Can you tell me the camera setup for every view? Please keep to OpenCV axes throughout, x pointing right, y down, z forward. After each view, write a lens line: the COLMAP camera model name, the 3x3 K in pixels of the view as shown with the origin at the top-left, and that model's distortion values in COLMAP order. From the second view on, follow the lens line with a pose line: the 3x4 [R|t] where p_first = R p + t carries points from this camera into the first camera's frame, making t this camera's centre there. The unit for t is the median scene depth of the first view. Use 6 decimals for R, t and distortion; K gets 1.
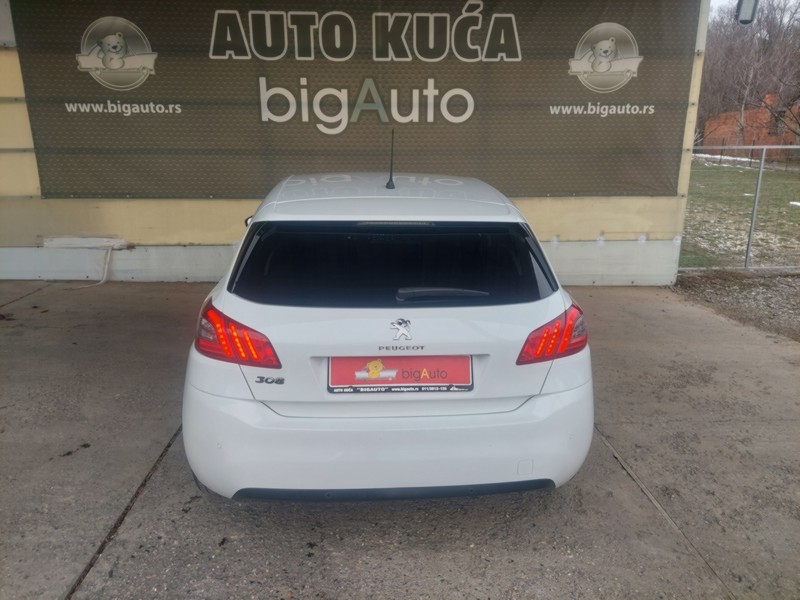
lens RADIAL K [[566.7, 0, 402.6], [0, 566.7, 289.3], [0, 0, 1]] dist [0.038244, -0.016042]
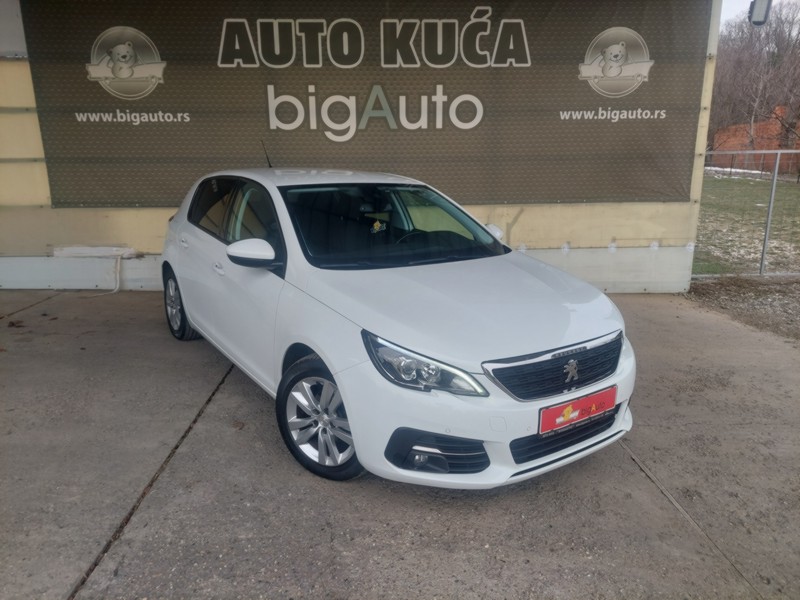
lens RADIAL K [[566.7, 0, 401.6], [0, 566.7, 297.6], [0, 0, 1]] dist [0.038244, -0.016042]
pose [[0.999871, -0.003947, -0.015594, -0.002272], [0.003726, 0.999893, -0.014163, 0.015699], [0.015649, 0.014103, 0.999778, 0.009646]]
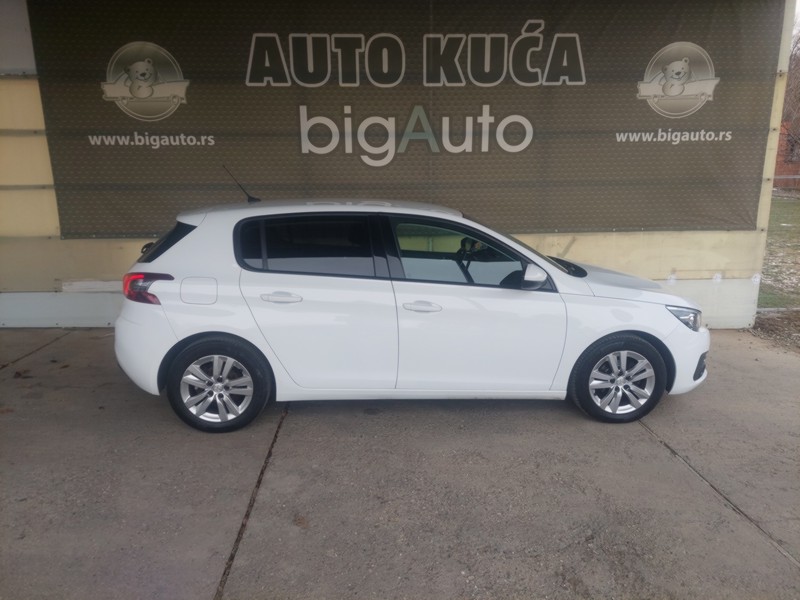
lens RADIAL K [[566.7, 0, 400.8], [0, 566.7, 299.5], [0, 0, 1]] dist [0.038244, -0.016042]
pose [[0.999935, -0.006591, -0.009325, -0.082438], [0.006261, 0.999368, -0.034981, -0.027279], [0.009550, 0.034920, 0.999344, 0.099301]]
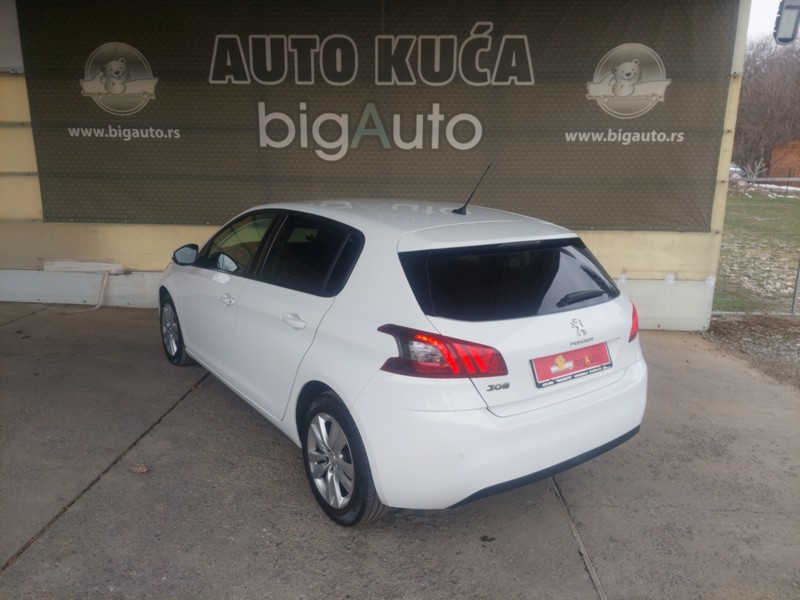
lens RADIAL K [[566.7, 0, 399.7], [0, 566.7, 292.0], [0, 0, 1]] dist [0.038244, -0.016042]
pose [[0.995186, 0.030607, -0.093097, 0.088797], [-0.034179, 0.998730, -0.037022, -0.021096], [0.091846, 0.040026, 0.994968, 0.069777]]
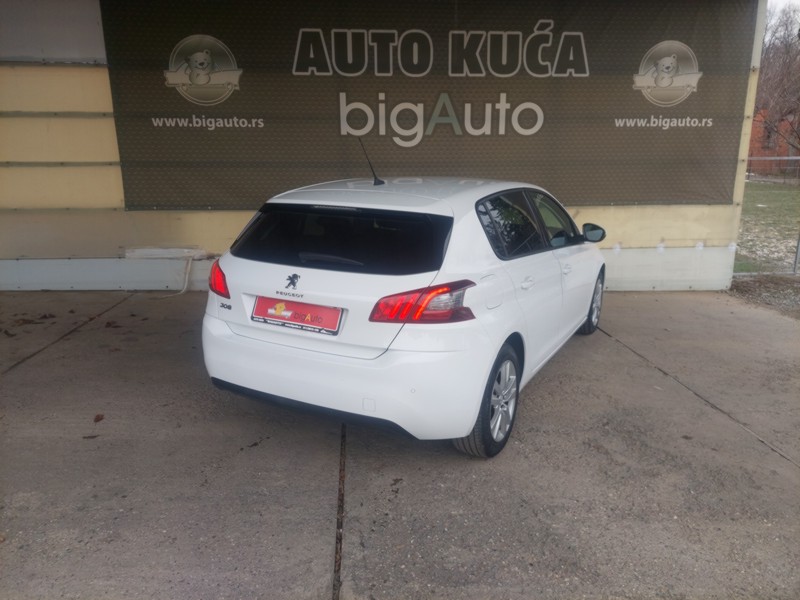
lens RADIAL K [[566.7, 0, 411.6], [0, 566.7, 292.7], [0, 0, 1]] dist [0.038244, -0.016042]
pose [[0.999493, -0.010282, 0.030127, -0.156121], [0.010875, 0.999749, -0.019597, 0.014418], [-0.029918, 0.019914, 0.999354, -0.031995]]
